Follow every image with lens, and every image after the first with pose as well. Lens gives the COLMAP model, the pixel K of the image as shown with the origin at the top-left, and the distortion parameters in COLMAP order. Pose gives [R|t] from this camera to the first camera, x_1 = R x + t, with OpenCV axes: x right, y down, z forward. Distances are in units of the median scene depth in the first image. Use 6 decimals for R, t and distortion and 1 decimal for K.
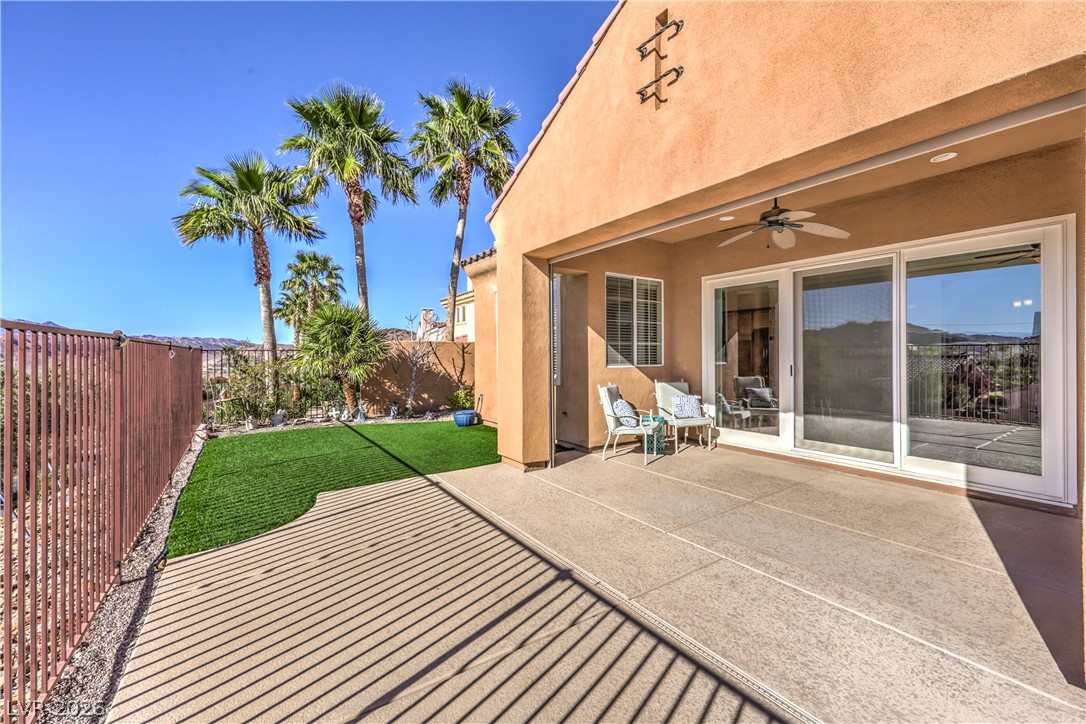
lens RADIAL K [[451.7, 0, 541.8], [0, 451.7, 357.4], [0, 0, 1]] dist [-0.001073, 0.000453]
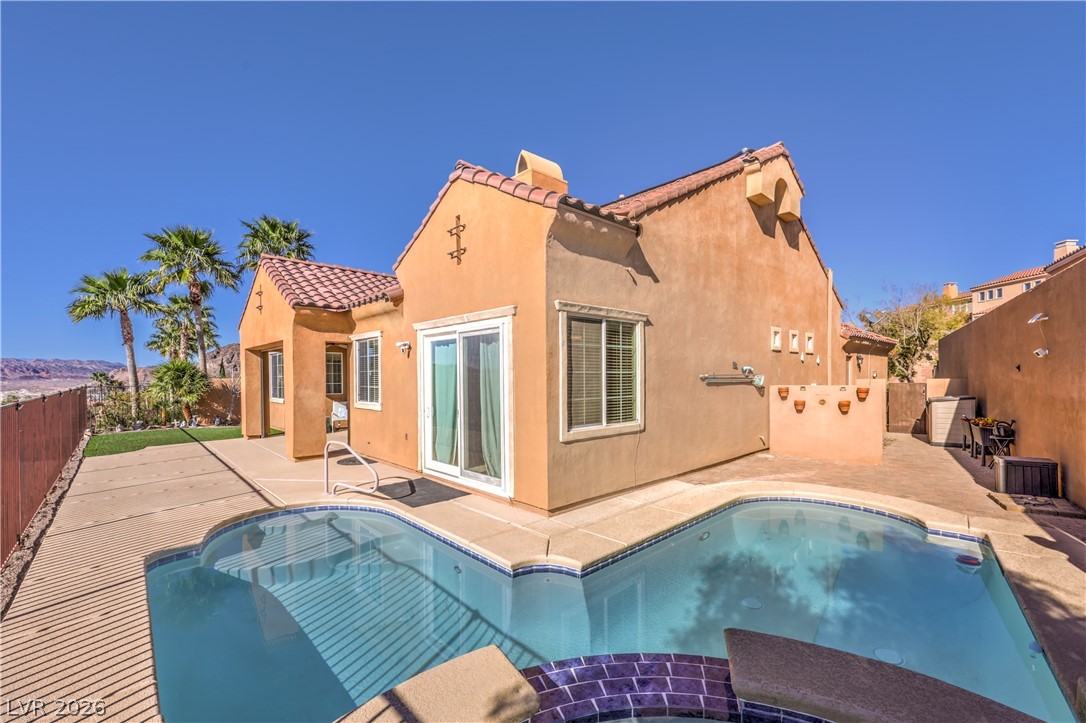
lens RADIAL K [[451.7, 0, 540.9], [0, 451.7, 386.4], [0, 0, 1]] dist [-0.001073, 0.000453]
pose [[0.986096, -0.004911, 0.166102, 0.588511], [0.003078, 0.999932, 0.011288, -0.027482], [-0.166146, -0.010619, 0.986044, -0.866687]]
